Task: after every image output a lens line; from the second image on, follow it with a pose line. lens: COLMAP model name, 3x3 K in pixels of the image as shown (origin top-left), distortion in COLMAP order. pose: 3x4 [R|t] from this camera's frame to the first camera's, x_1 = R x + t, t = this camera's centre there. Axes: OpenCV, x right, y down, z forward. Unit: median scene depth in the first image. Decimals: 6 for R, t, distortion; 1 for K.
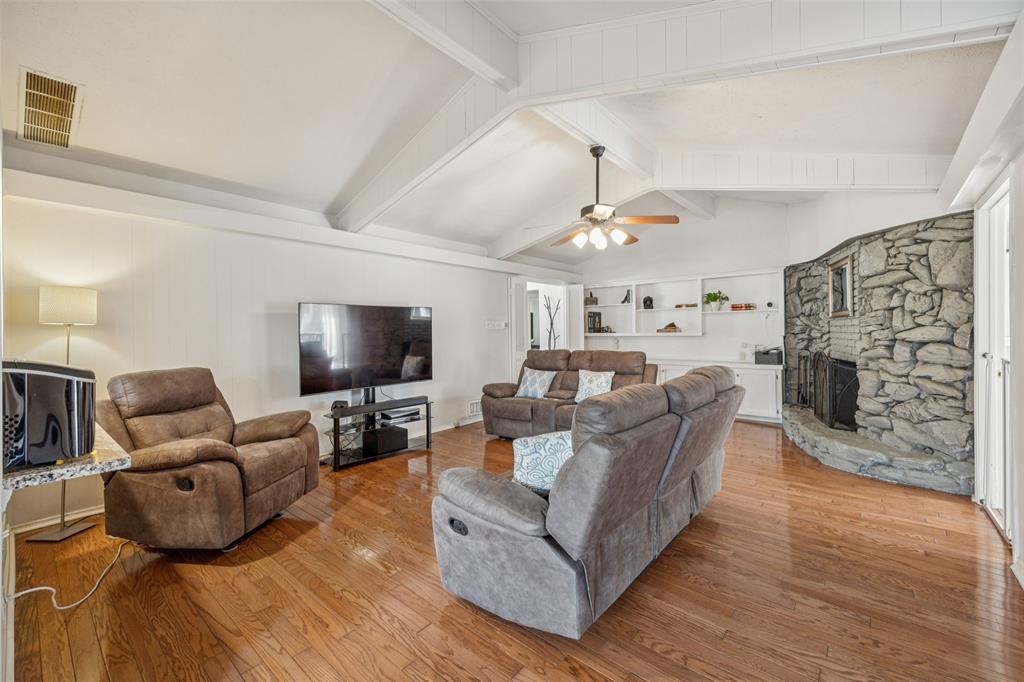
lens RADIAL K [[419.7, 0, 515.9], [0, 419.7, 330.3], [0, 0, 1]] dist [0.012490, -0.001032]
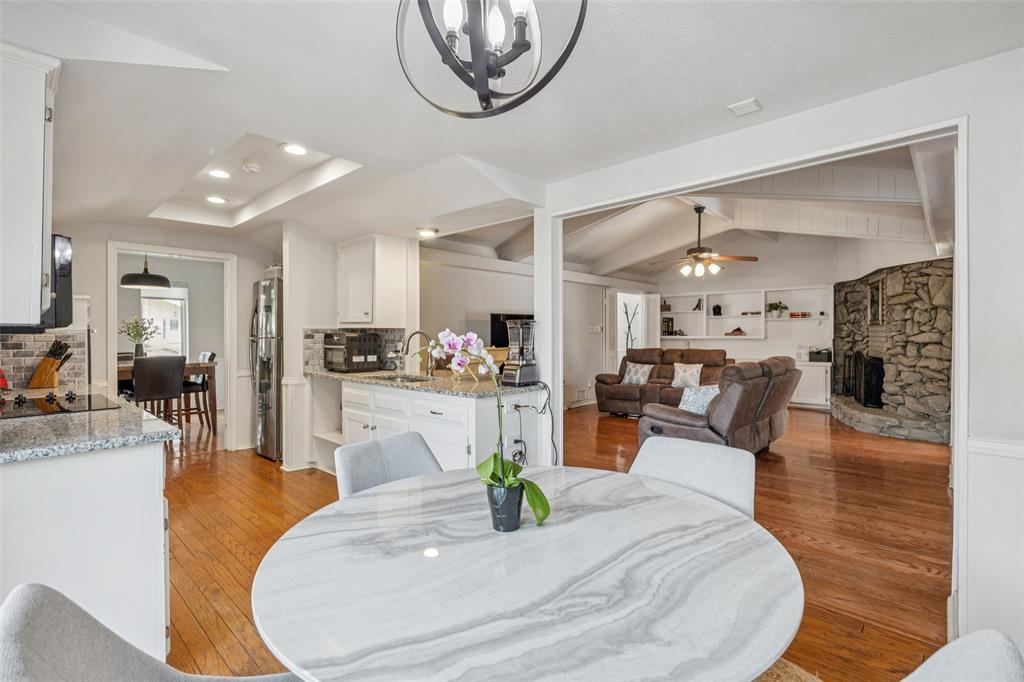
lens RADIAL K [[485.1, 0, 505.9], [0, 485.1, 339.2], [0, 0, 1]] dist [-0.005384, 0.000567]
pose [[0.998923, 0.007964, -0.045711, -0.330011], [-0.007324, 0.999873, 0.014154, 0.000685], [0.045818, -0.013804, 0.998854, -0.589729]]
